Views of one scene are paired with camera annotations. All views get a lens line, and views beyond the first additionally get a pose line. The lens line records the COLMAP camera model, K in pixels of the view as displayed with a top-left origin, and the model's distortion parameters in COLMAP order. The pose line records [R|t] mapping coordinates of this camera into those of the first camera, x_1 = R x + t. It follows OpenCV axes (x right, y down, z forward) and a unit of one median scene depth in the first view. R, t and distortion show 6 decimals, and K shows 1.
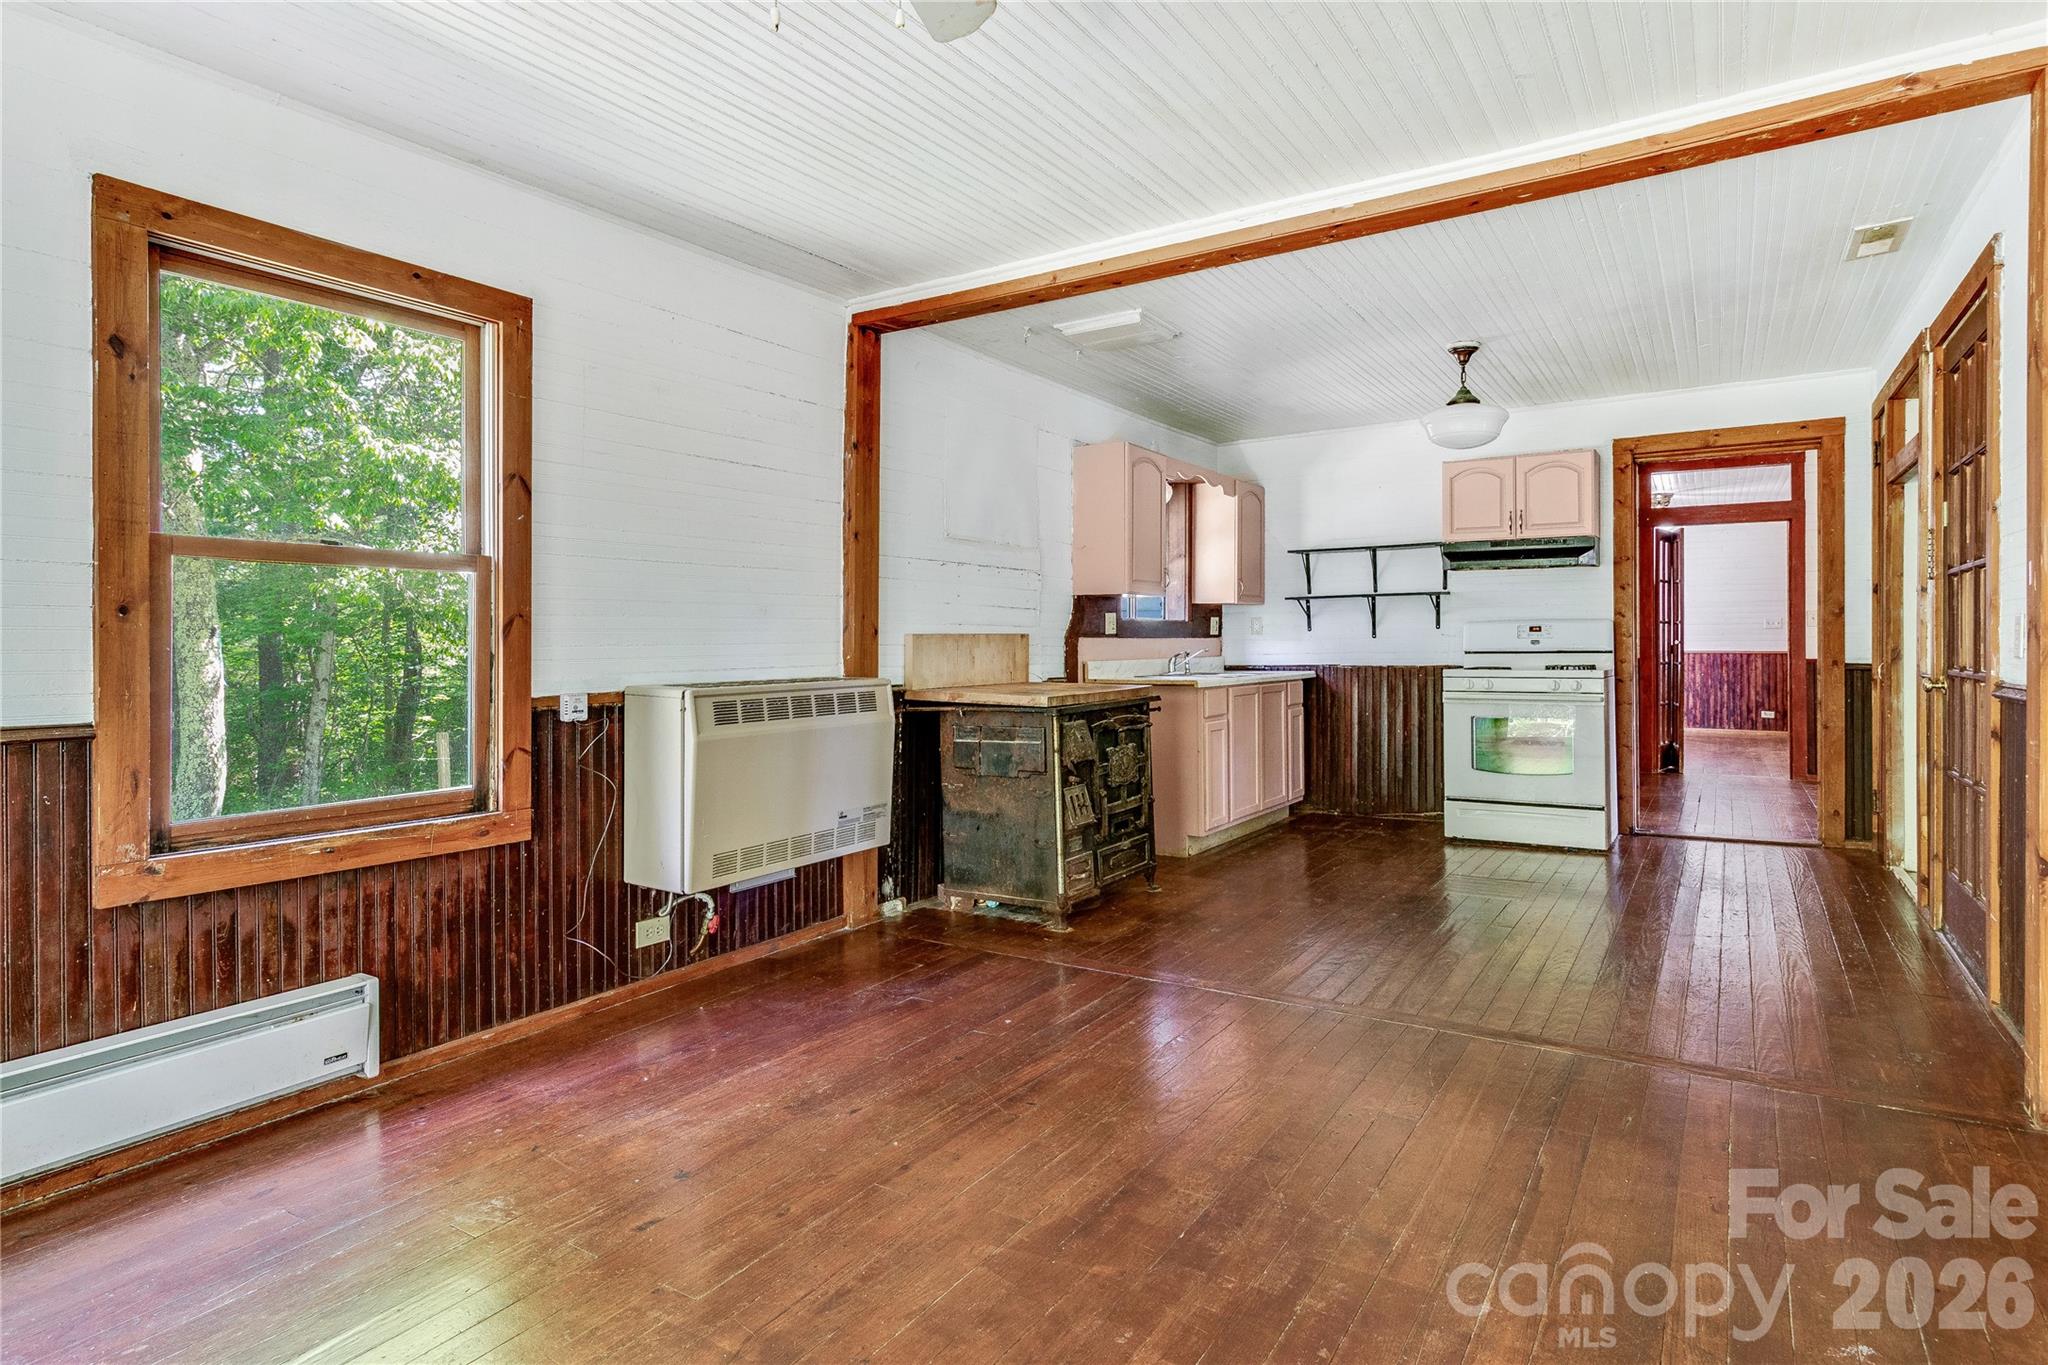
lens RADIAL K [[1114.5, 0, 1017.2], [0, 1114.5, 634.8], [0, 0, 1]] dist [-0.003018, -0.002137]
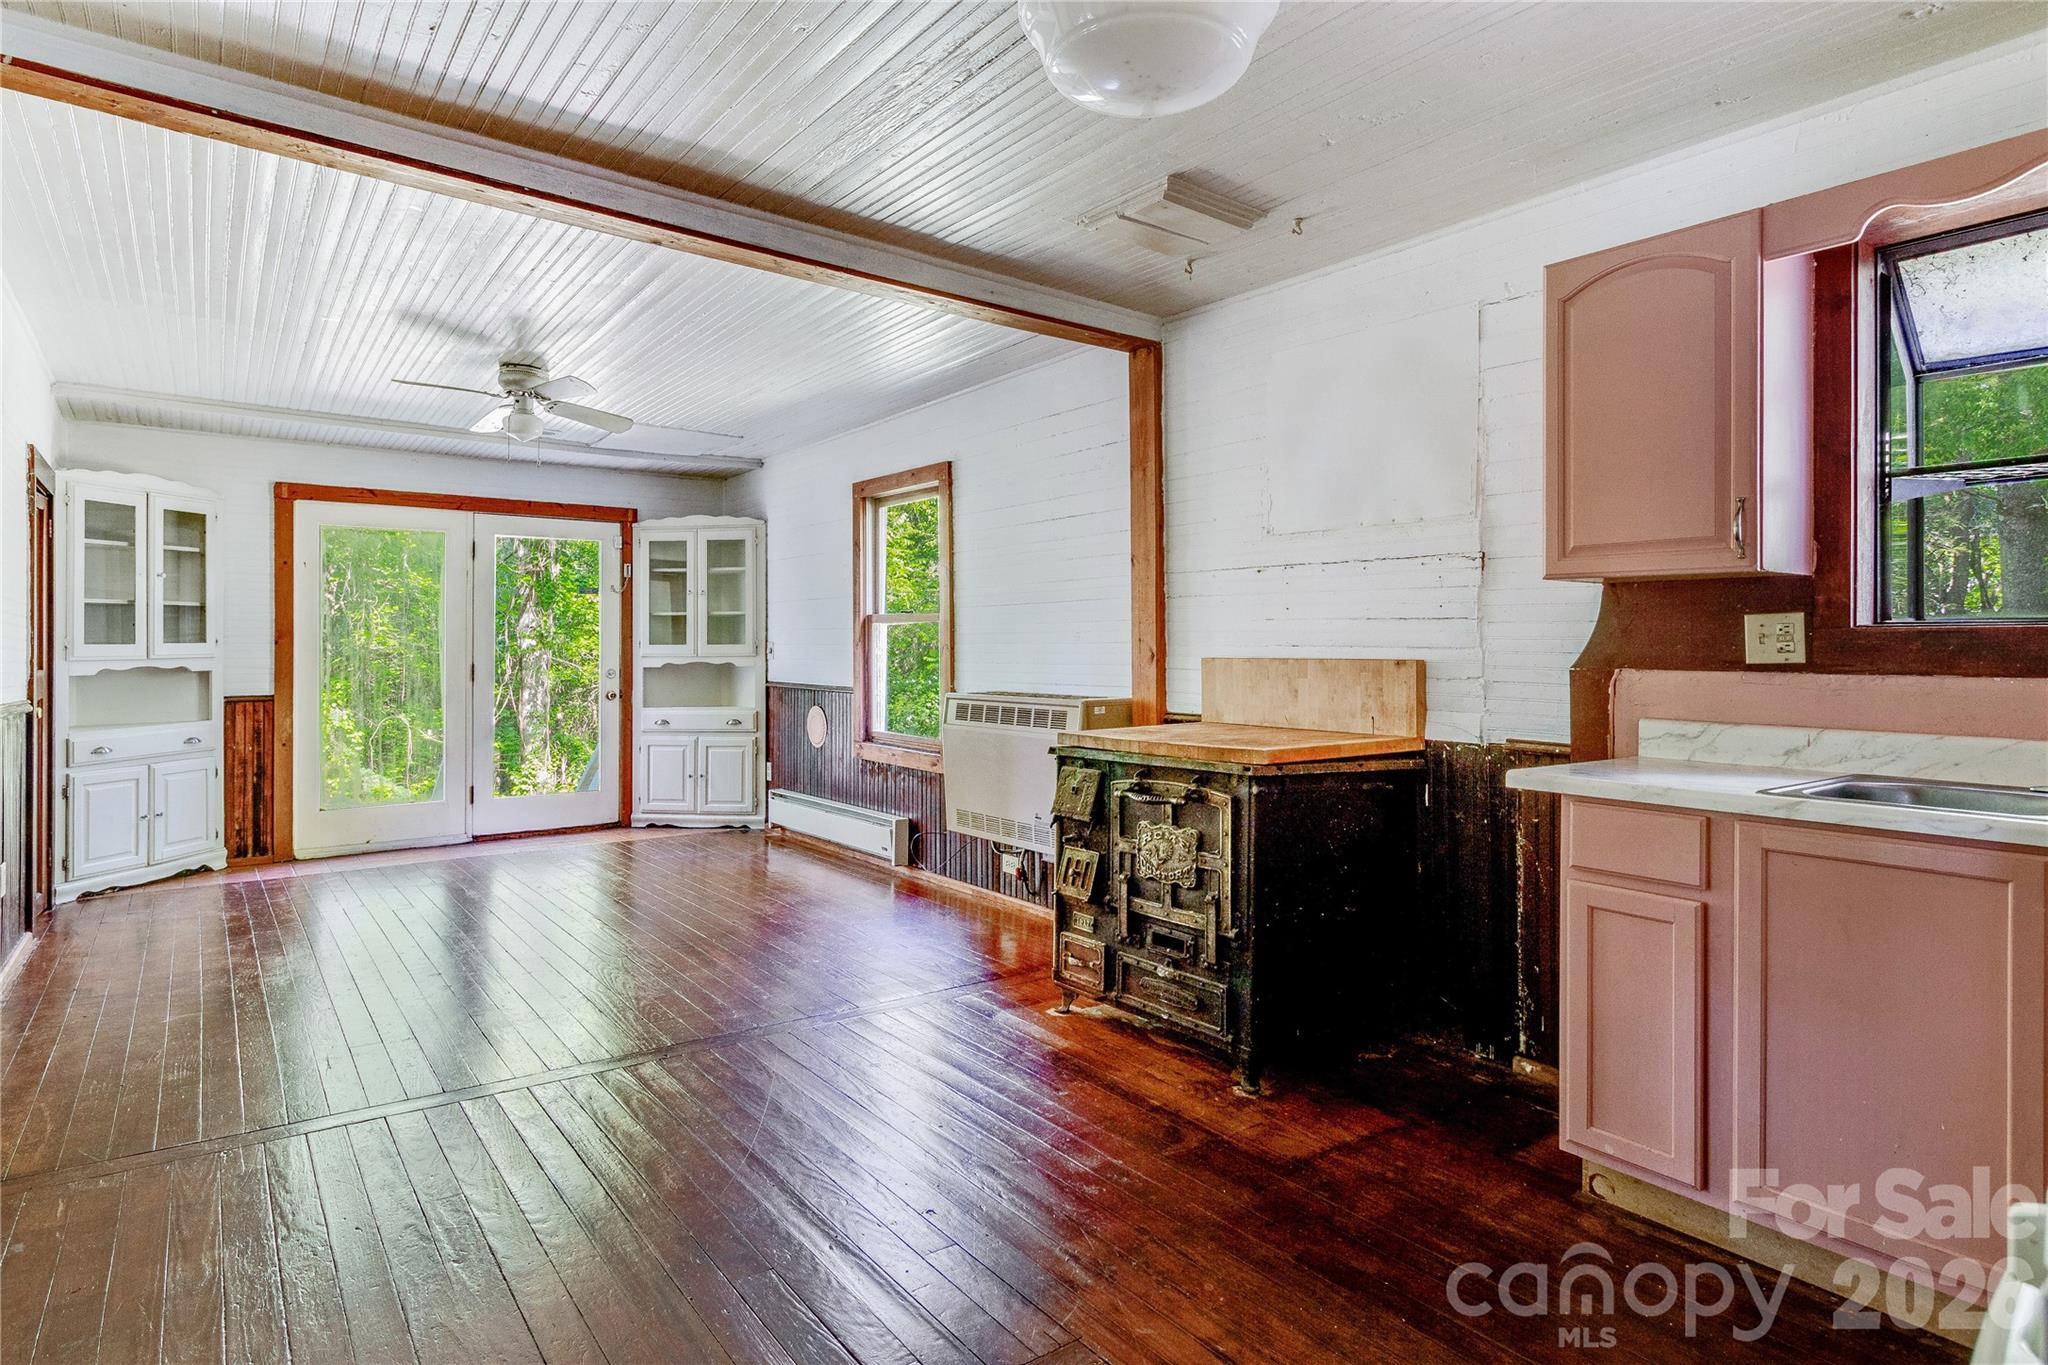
lens RADIAL K [[1114.5, 0, 1024.1], [0, 1114.5, 668.8], [0, 0, 1]] dist [-0.003018, -0.002137]
pose [[-0.349119, 0.011079, -0.937013, 0.911398], [-0.003588, 0.999907, 0.013160, -0.003721], [0.937071, 0.007956, -0.349047, 1.377757]]
